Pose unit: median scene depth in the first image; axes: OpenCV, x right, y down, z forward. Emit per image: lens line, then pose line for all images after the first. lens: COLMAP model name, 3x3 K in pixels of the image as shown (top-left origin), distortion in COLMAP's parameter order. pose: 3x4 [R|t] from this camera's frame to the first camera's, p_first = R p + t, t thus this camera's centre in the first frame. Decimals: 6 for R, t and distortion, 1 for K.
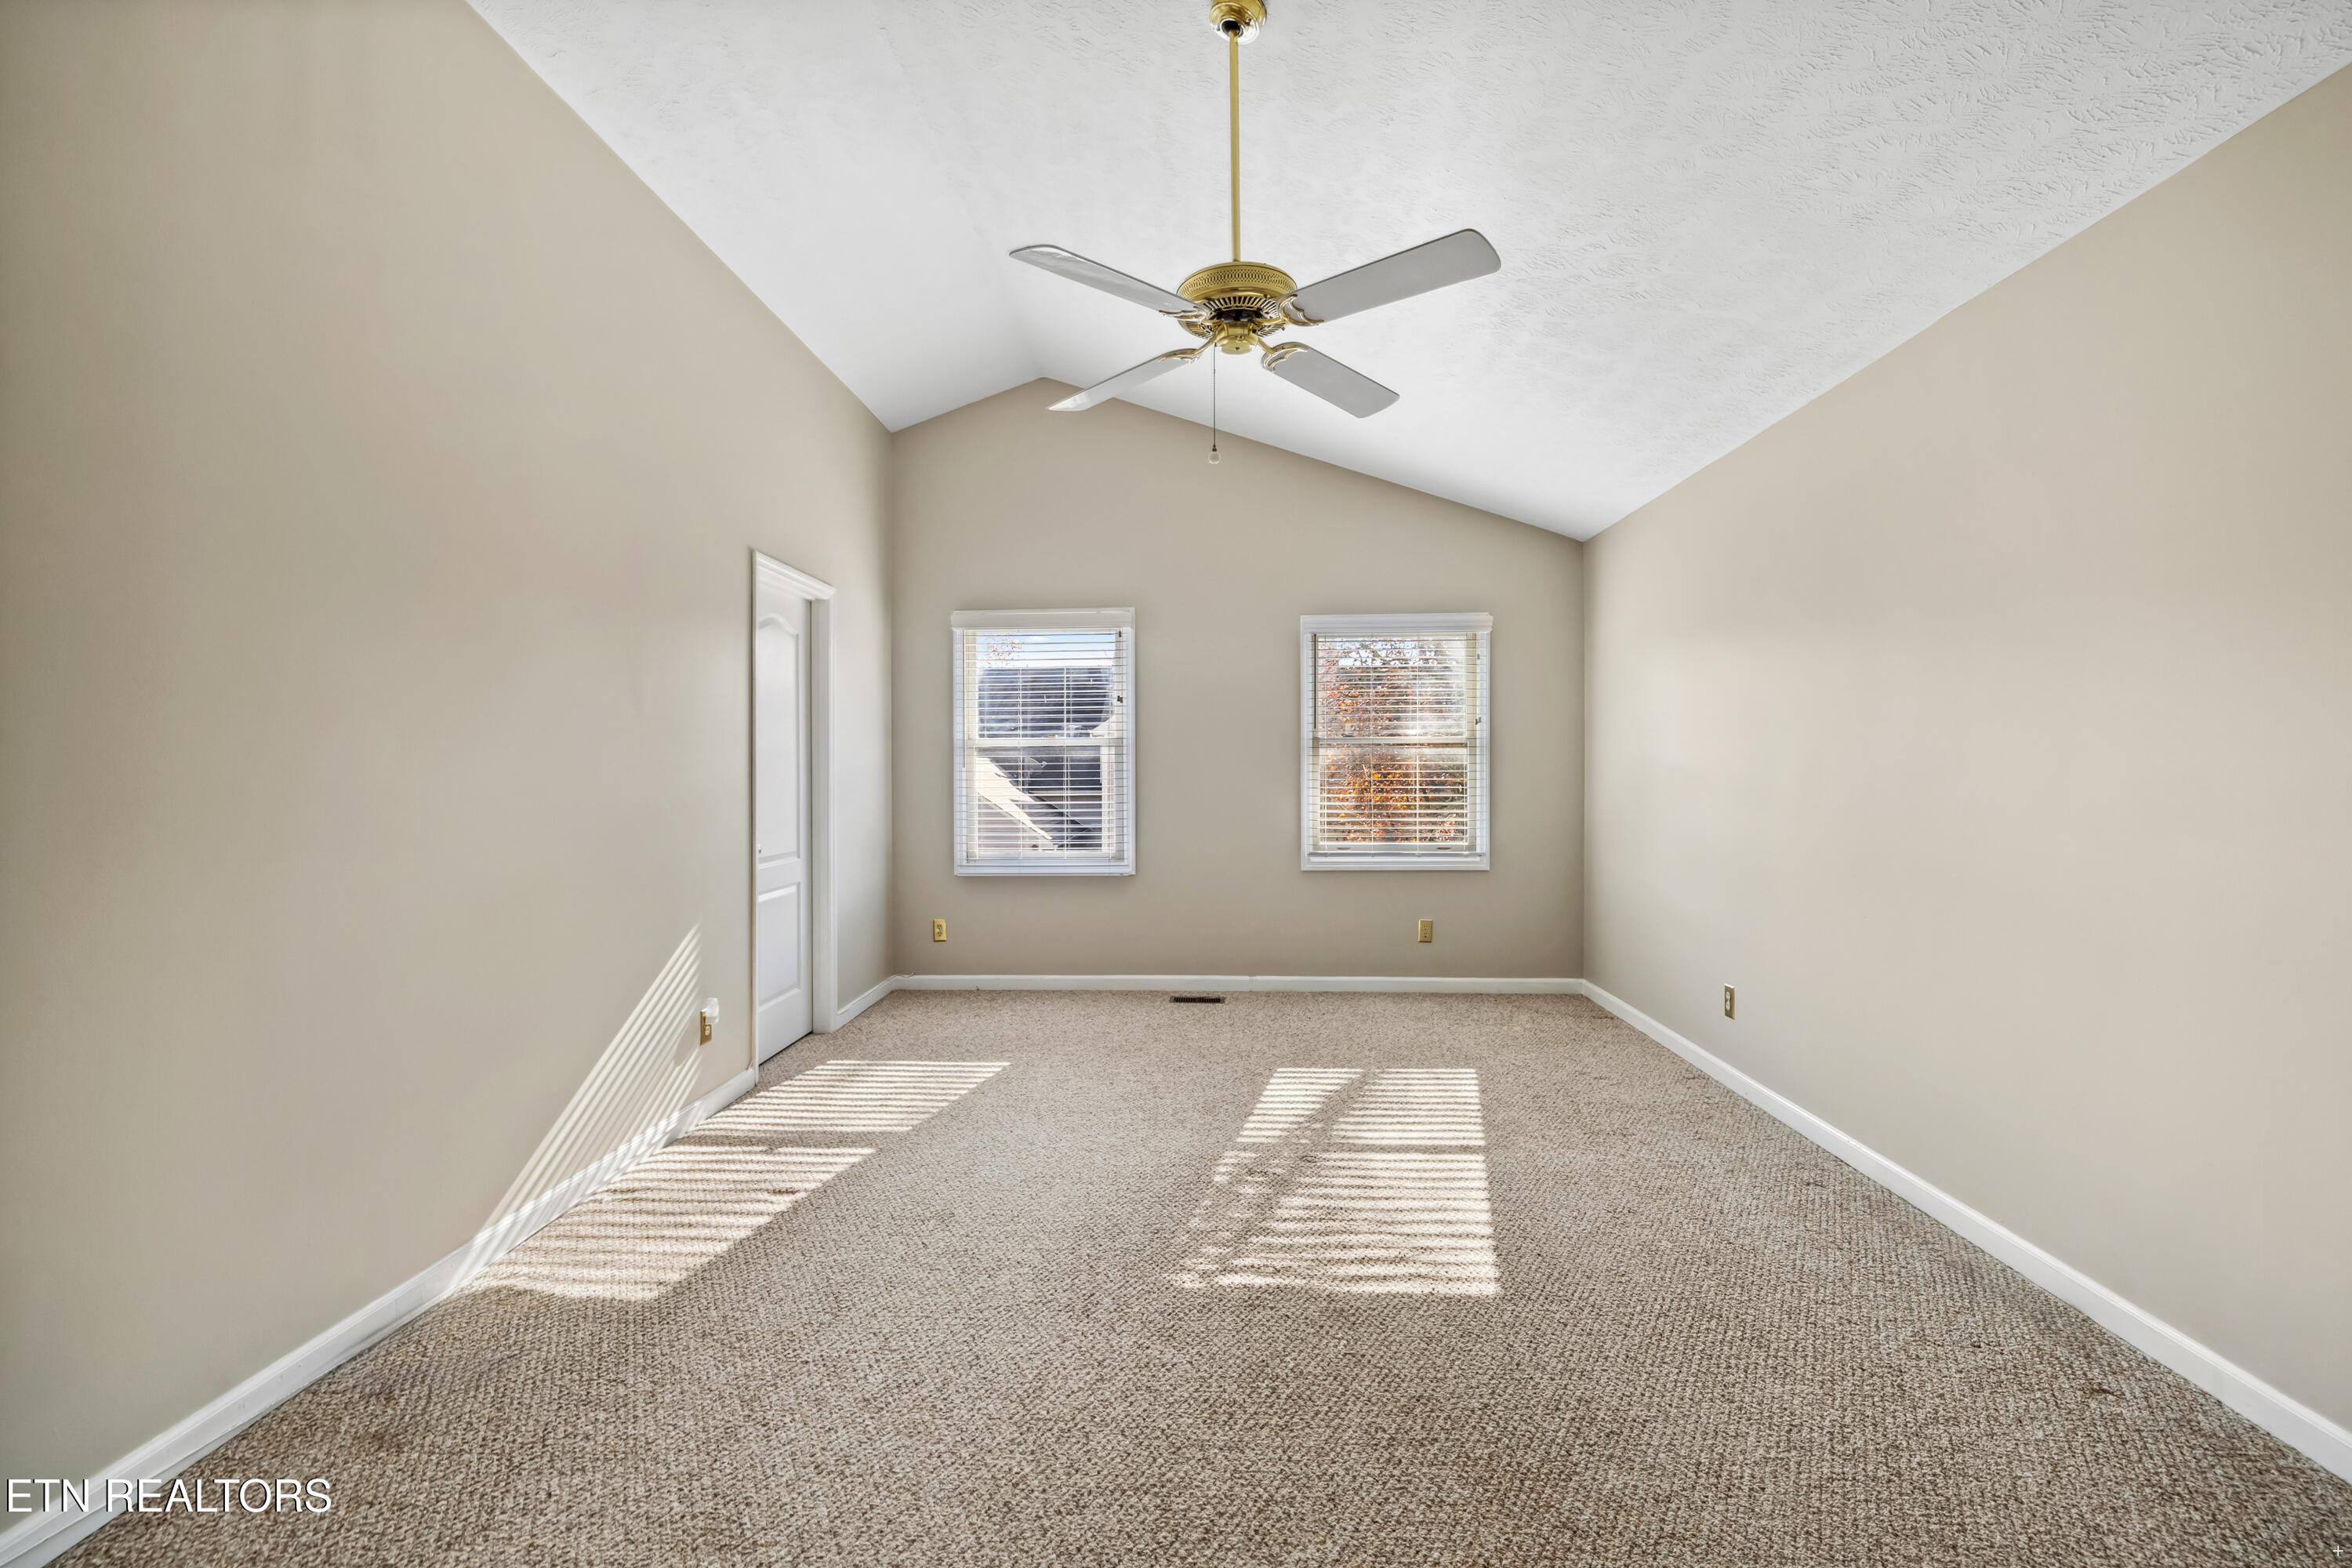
lens RADIAL K [[1008.0, 0, 1171.8], [0, 1008.0, 770.3], [0, 0, 1]] dist [-0.000894, 0.000184]
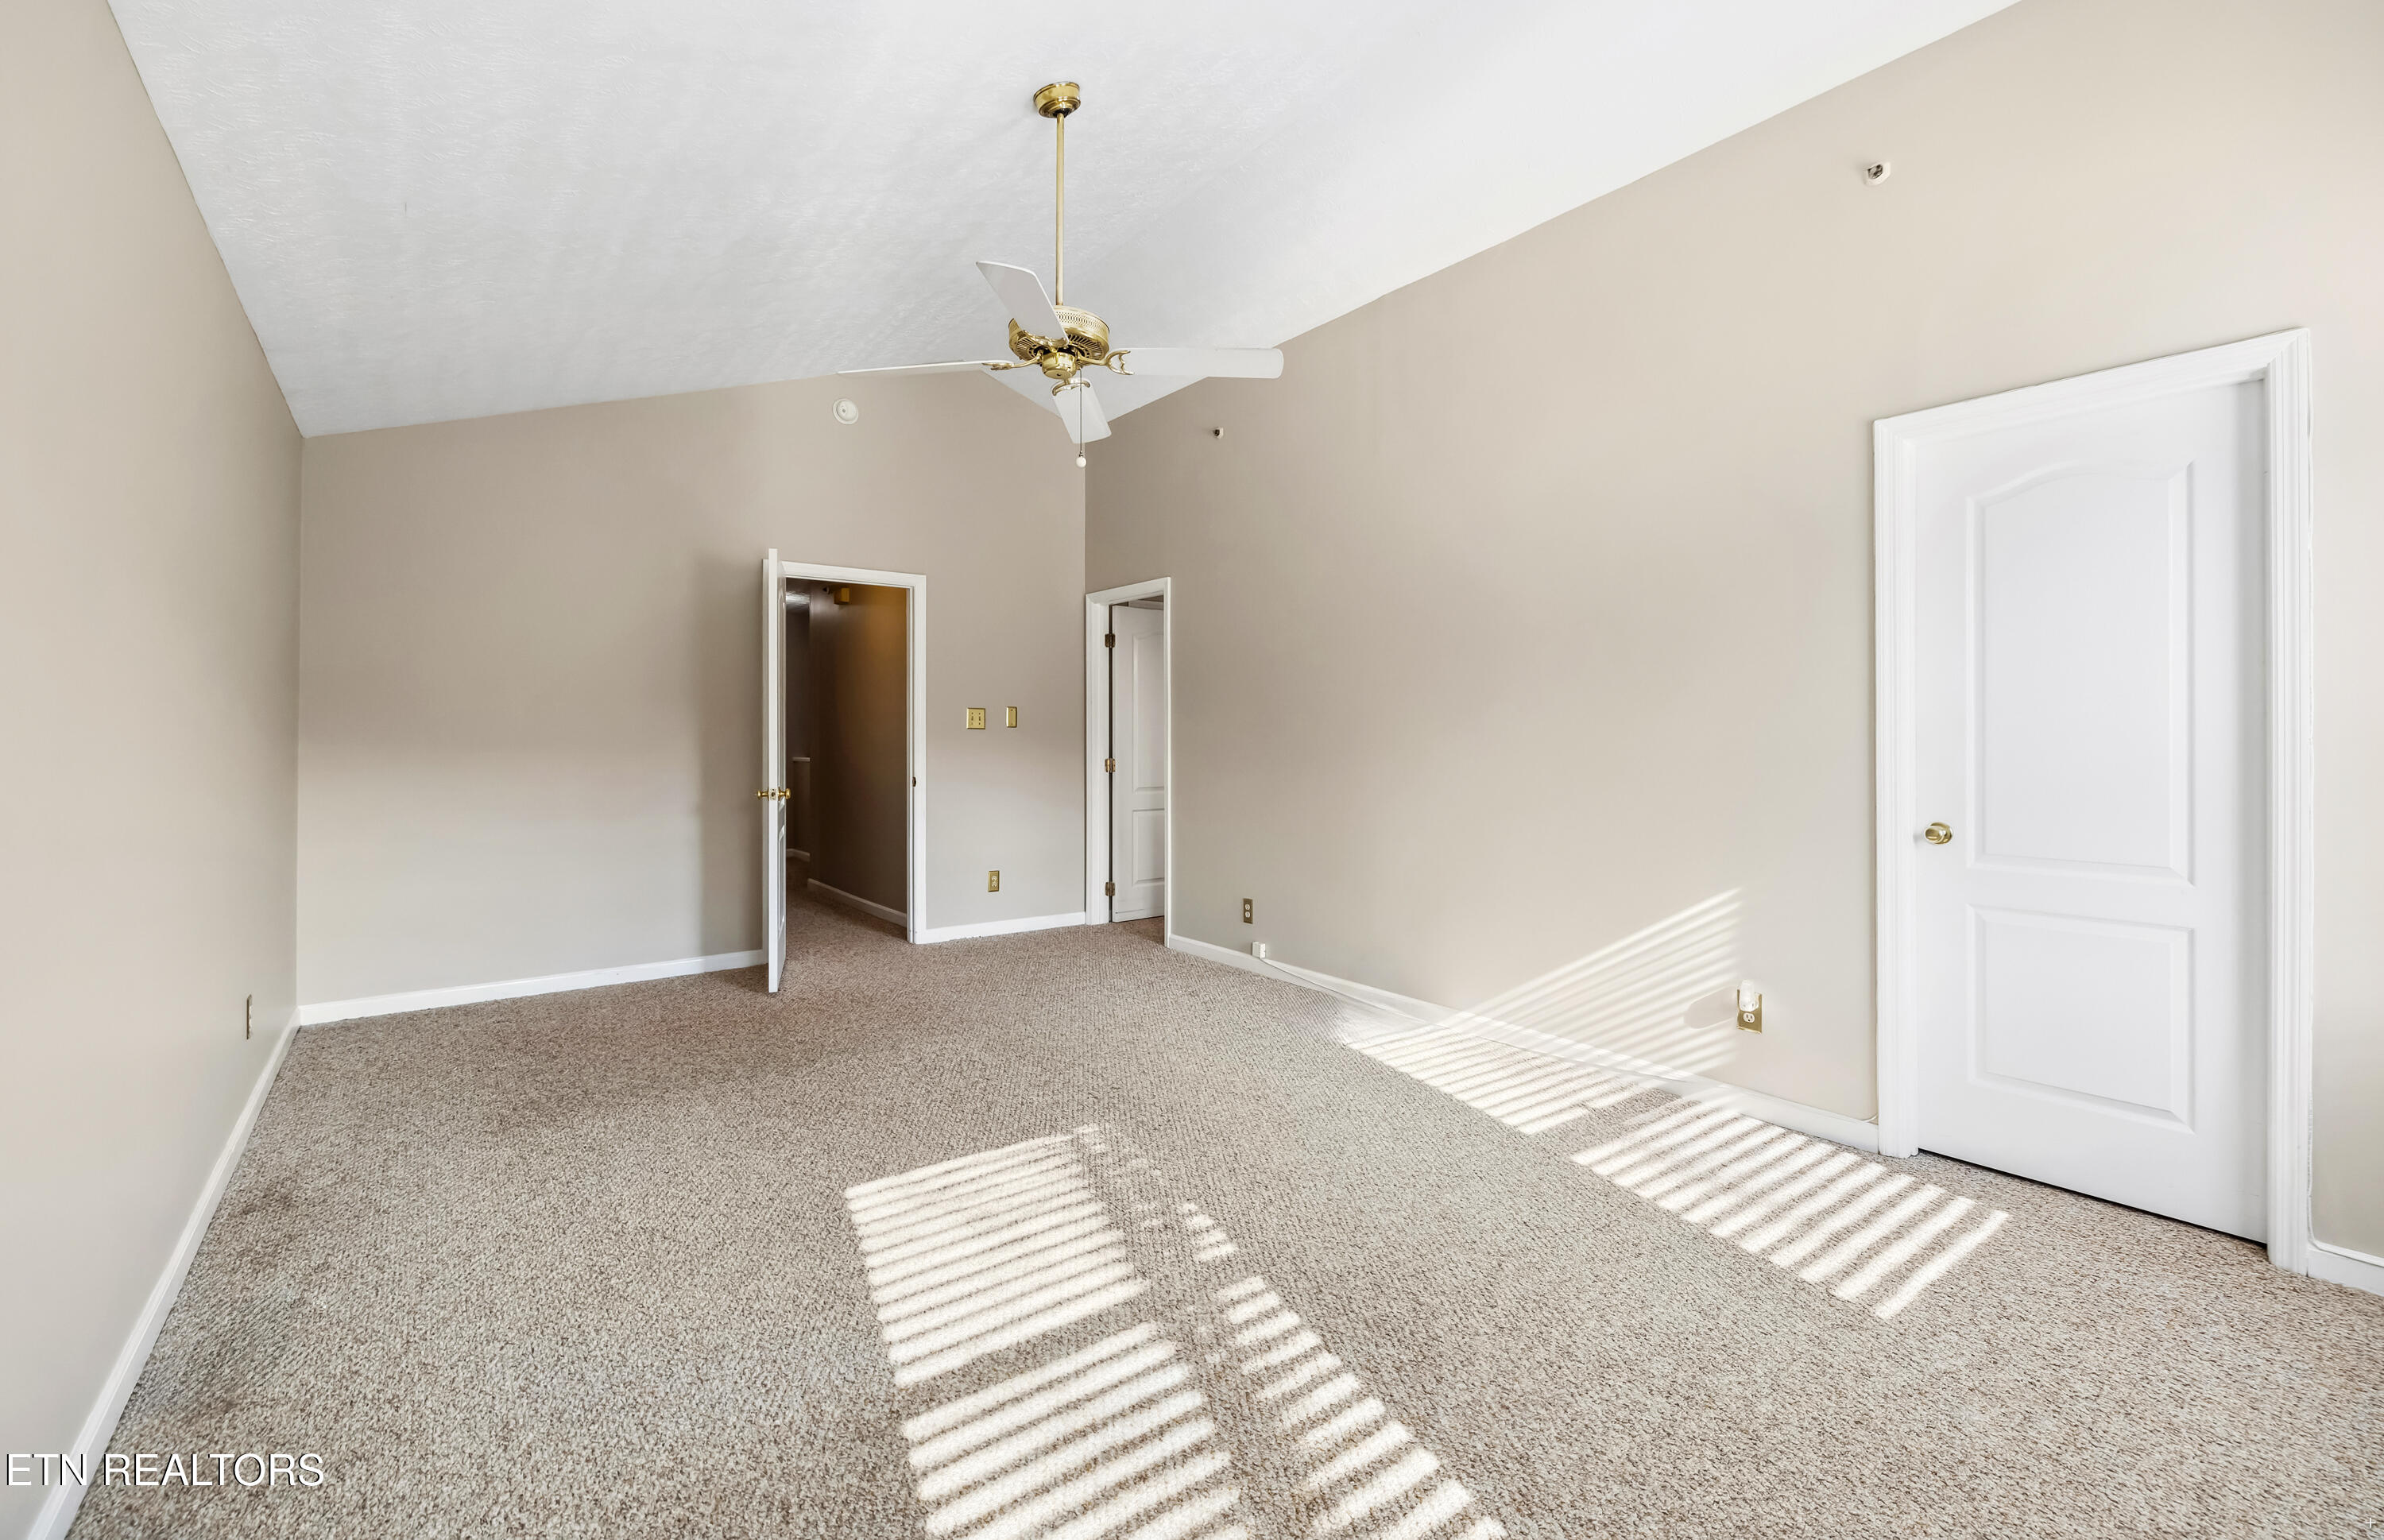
lens RADIAL K [[1026.3, 0, 1192.0], [0, 1026.3, 770.0], [0, 0, 1]] dist [-0.000320, 0.000002]
pose [[-0.768117, 0.026820, -0.639747, 0.519855], [0.002841, 0.999255, 0.038480, 0.004962], [0.640303, 0.027740, -0.767622, 1.471577]]
